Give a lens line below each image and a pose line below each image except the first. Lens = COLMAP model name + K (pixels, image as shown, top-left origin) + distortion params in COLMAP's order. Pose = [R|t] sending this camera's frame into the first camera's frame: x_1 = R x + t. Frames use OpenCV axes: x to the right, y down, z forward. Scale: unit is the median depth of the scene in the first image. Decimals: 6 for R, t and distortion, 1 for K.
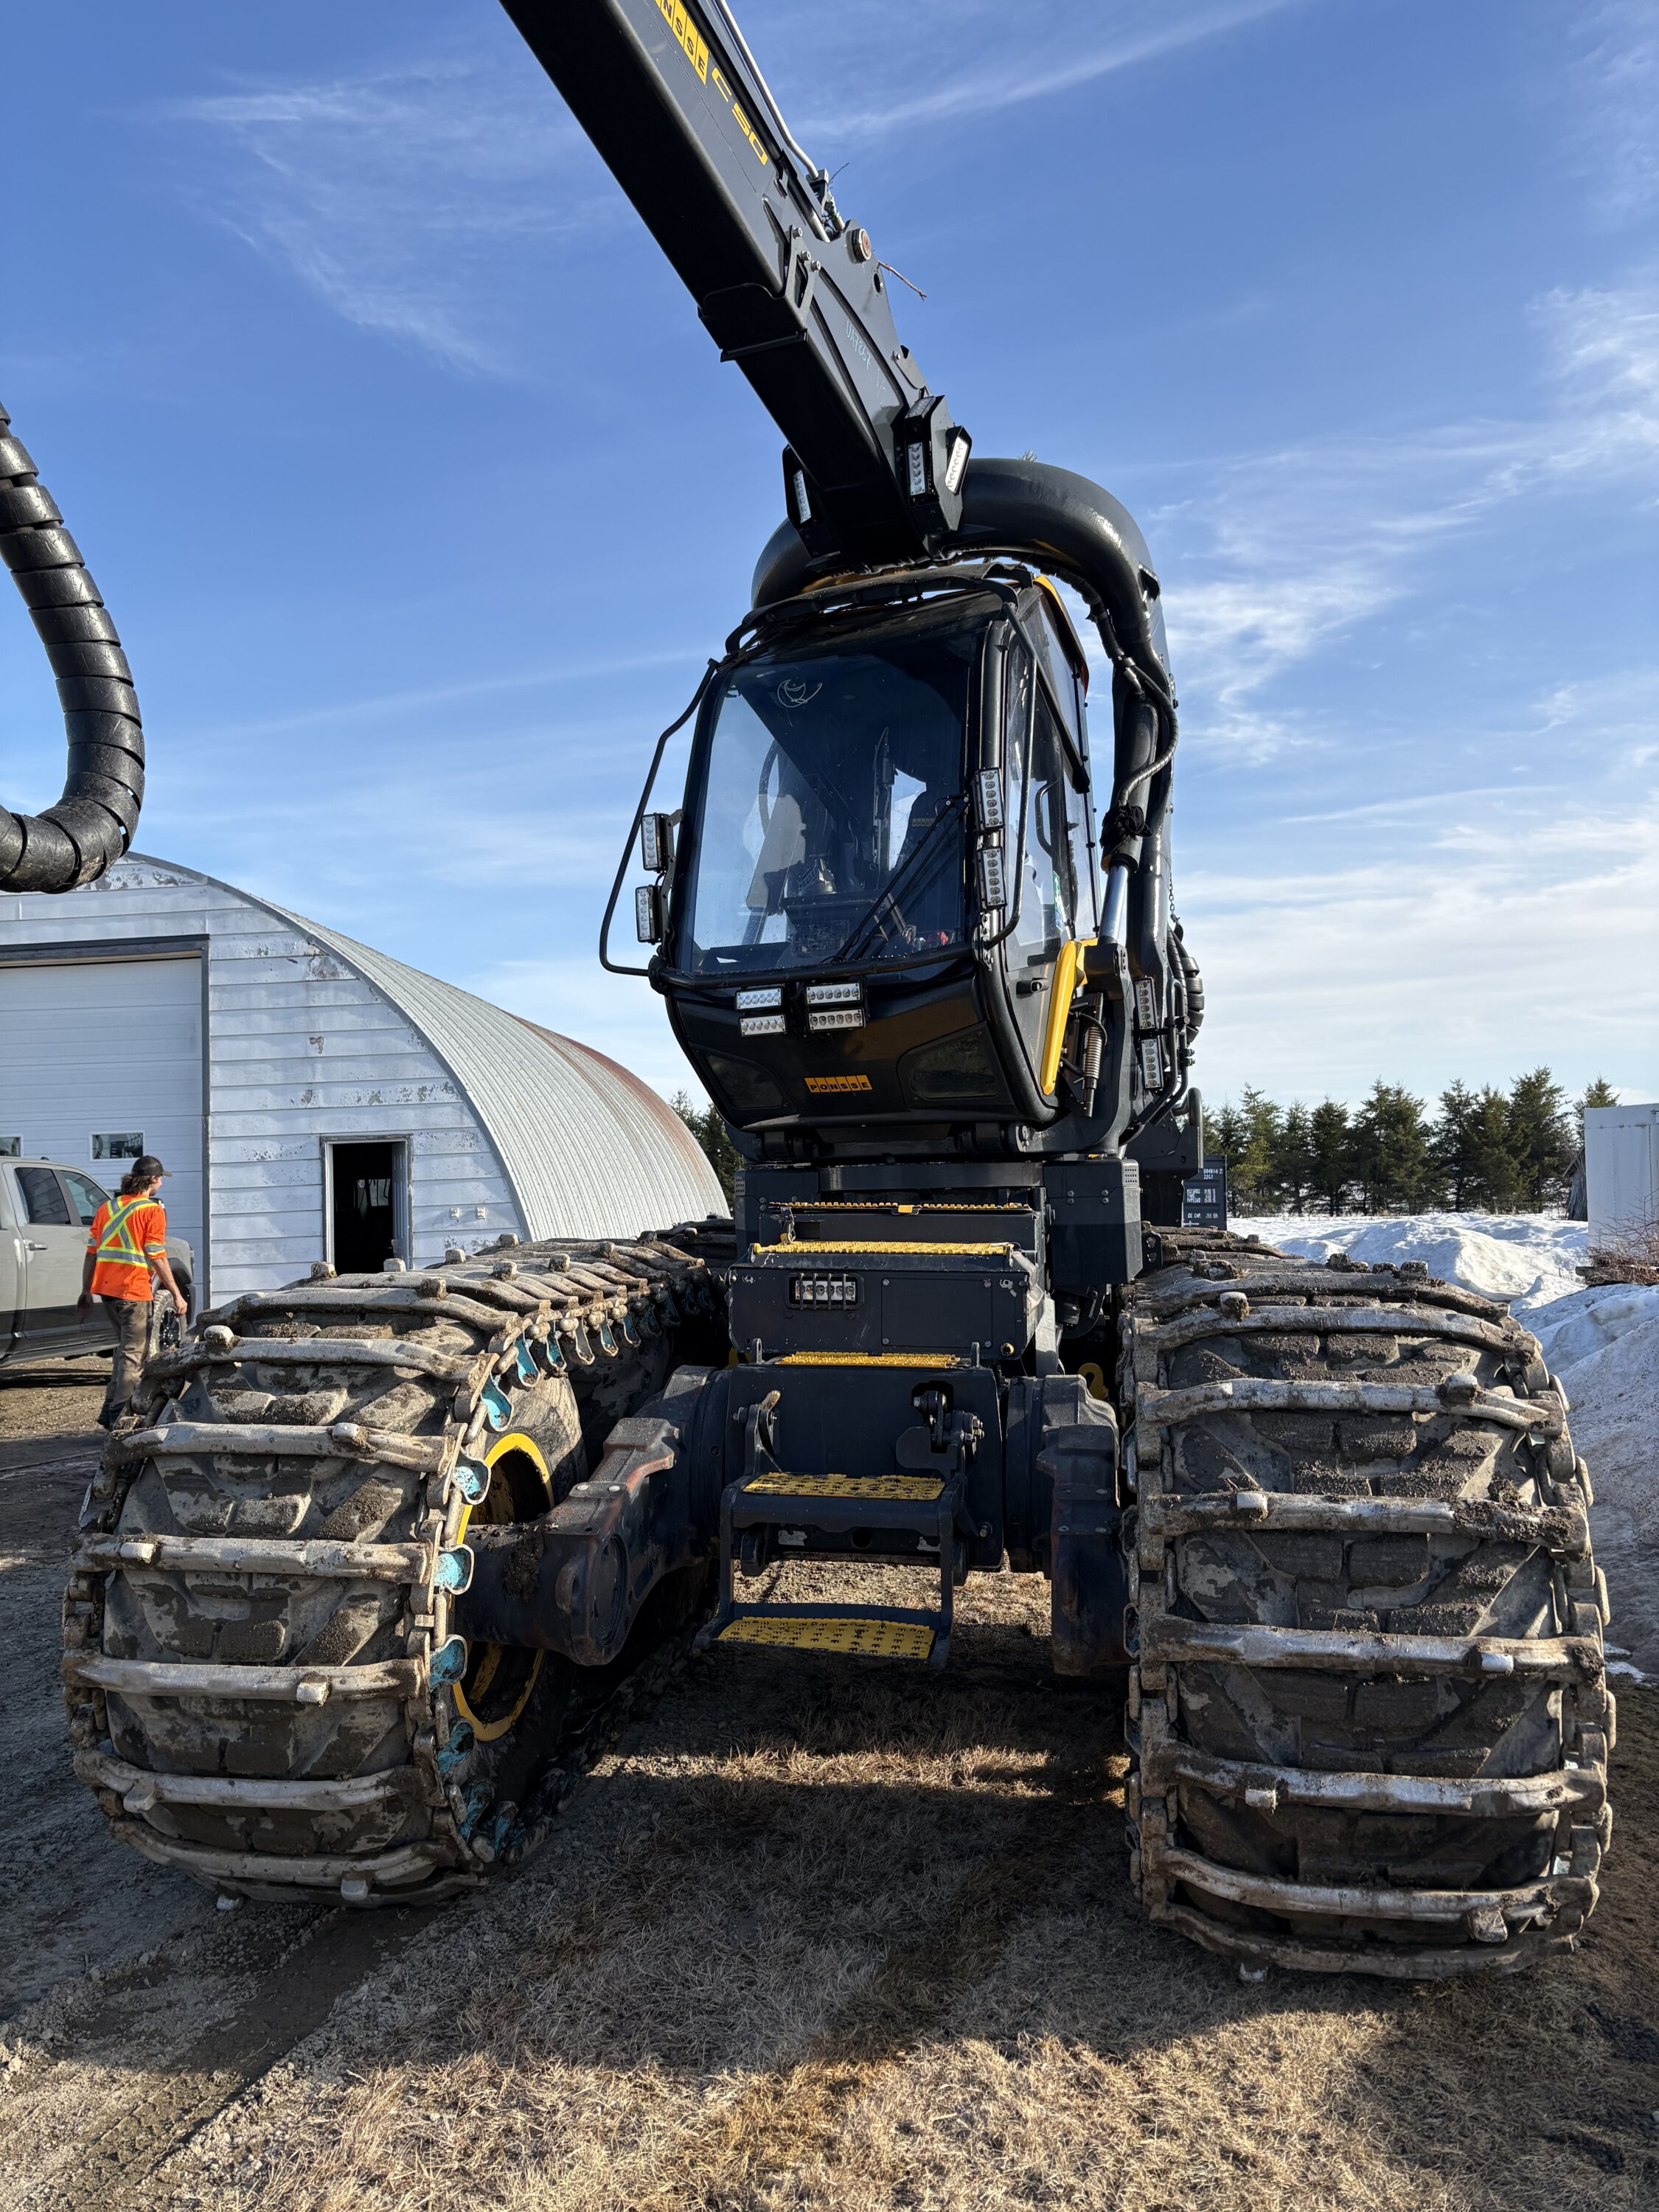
lens RADIAL K [[1661.0, 0, 829.5], [0, 1661.0, 1106.0], [0, 0, 1]] dist [0.038331, -0.003193]
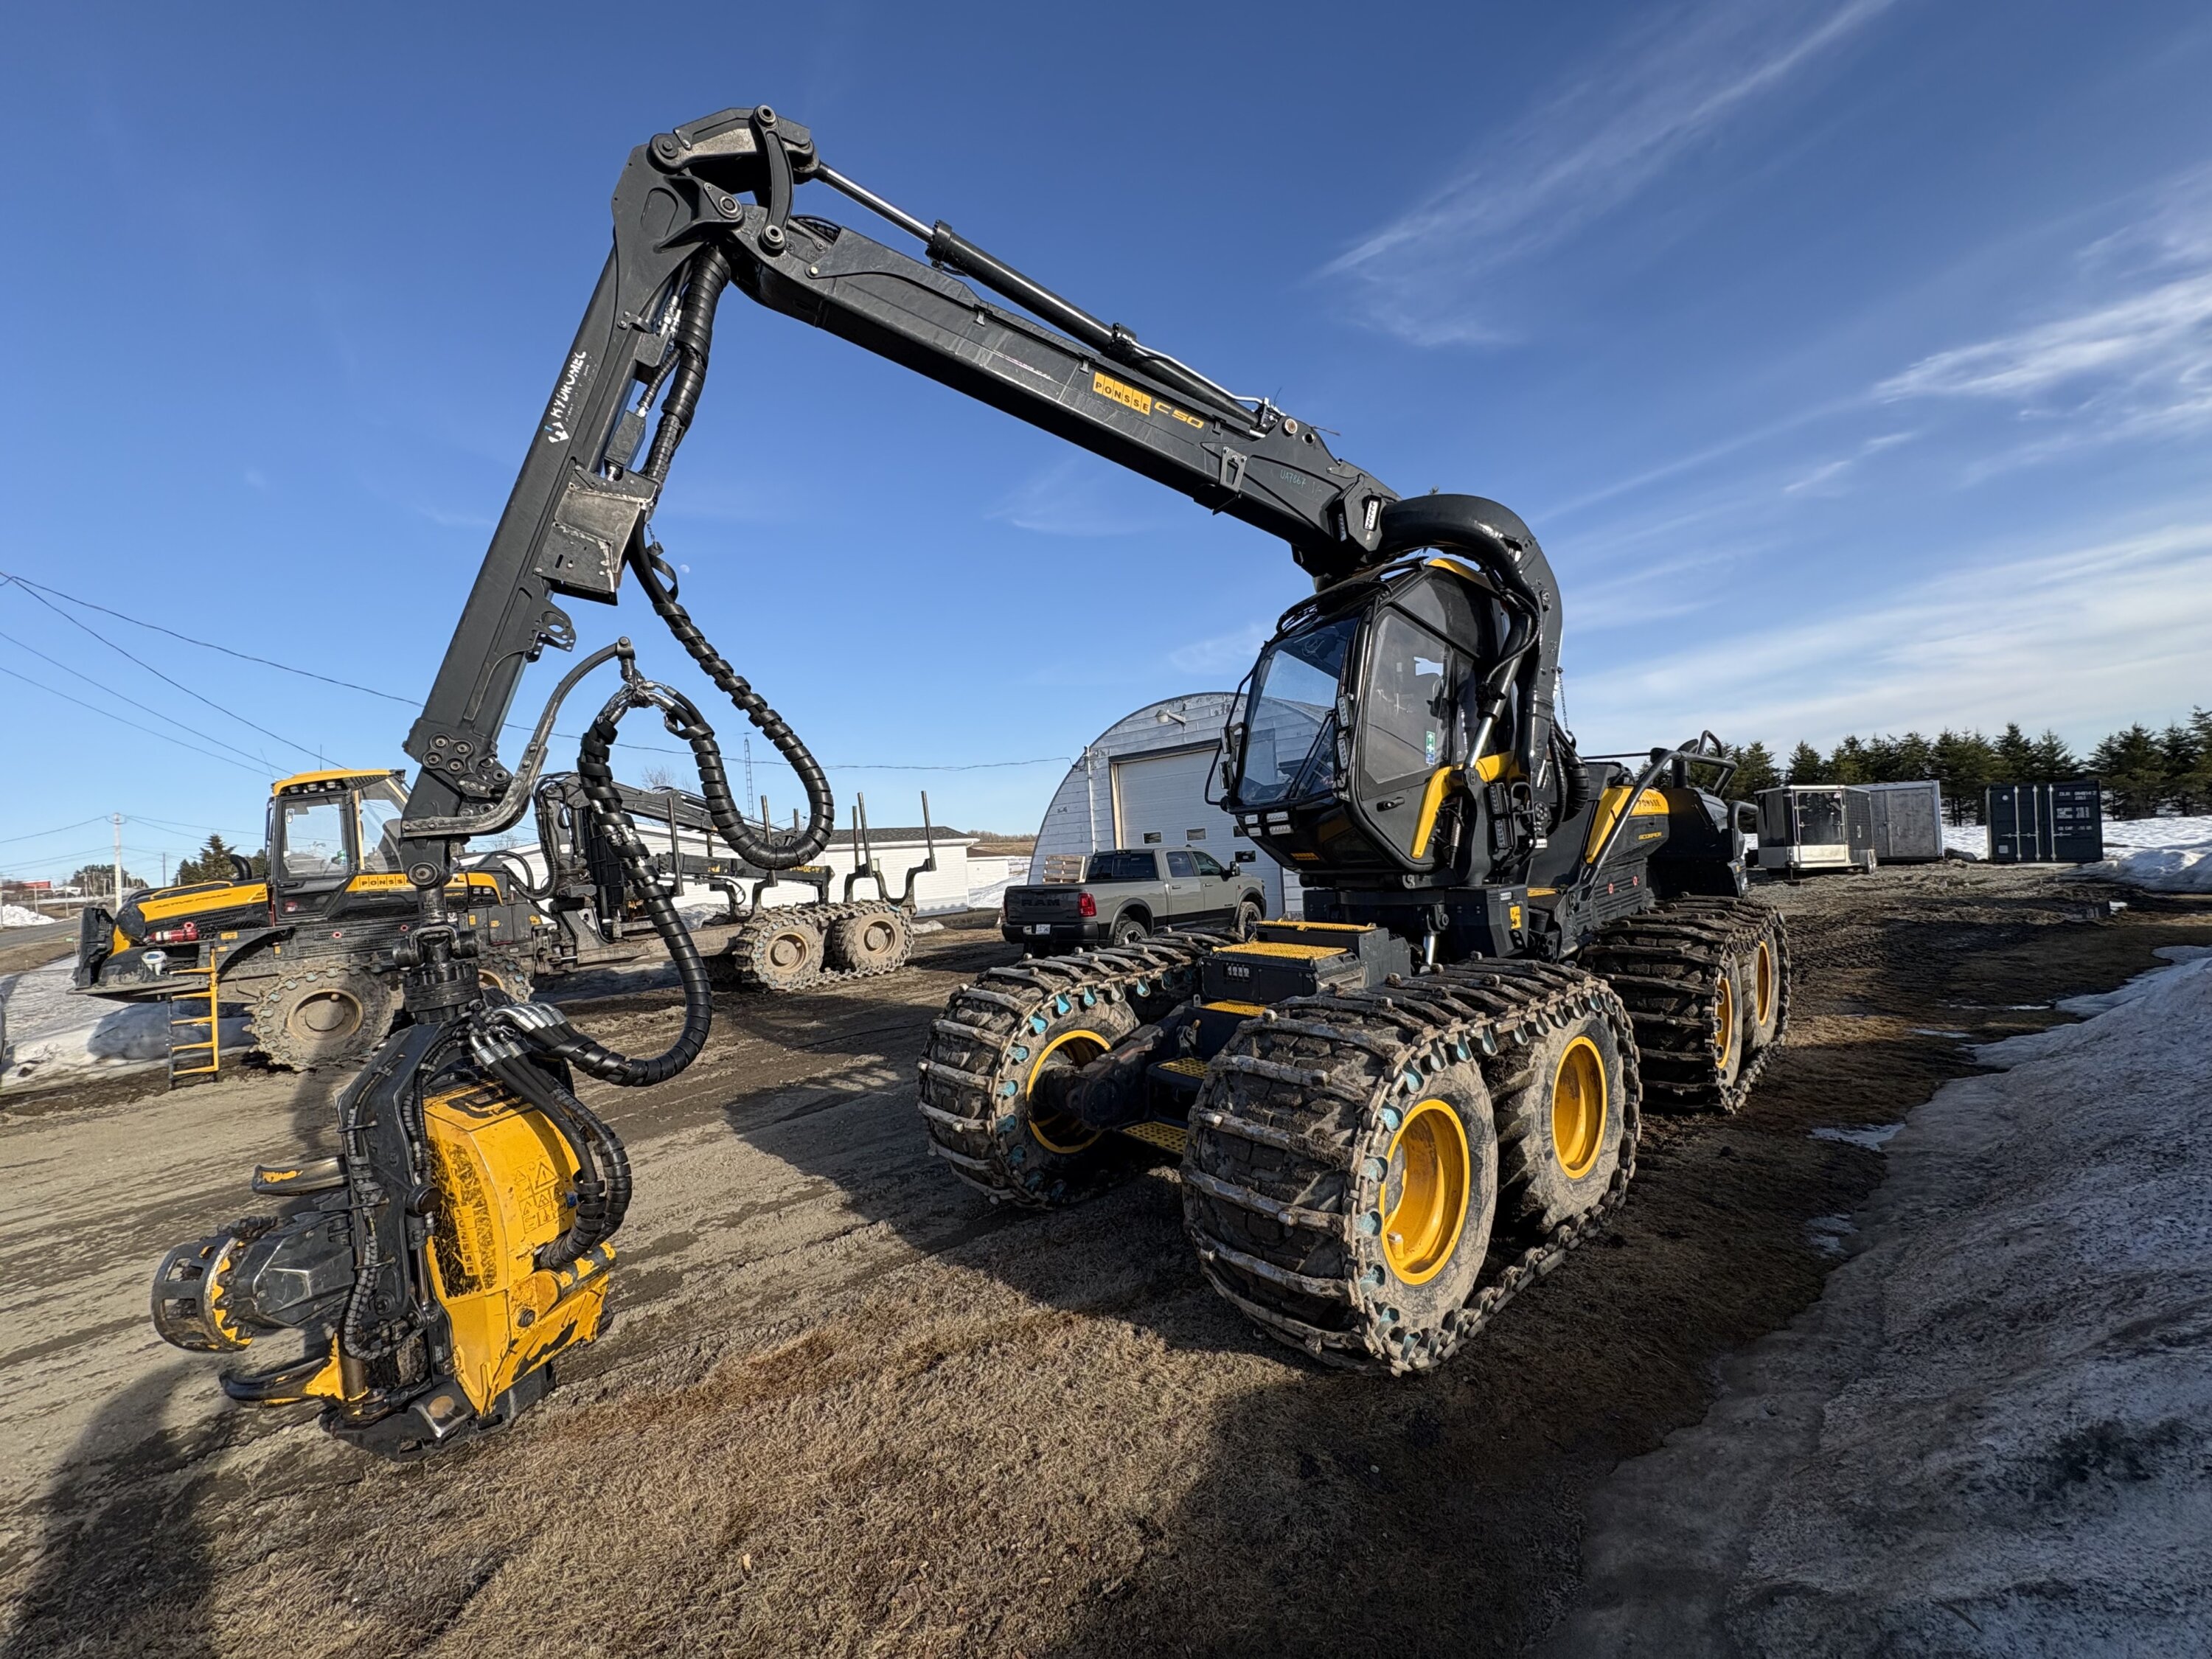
lens RADIAL K [[875.2, 0, 1106.0], [0, 875.2, 829.5], [0, 0, 1]] dist [0.012154, 0.000091]
pose [[0.787735, -0.036599, -0.614926, 0.710738], [0.073496, 0.996687, 0.034829, -0.151404], [0.611614, -0.072630, 0.787815, 0.049788]]
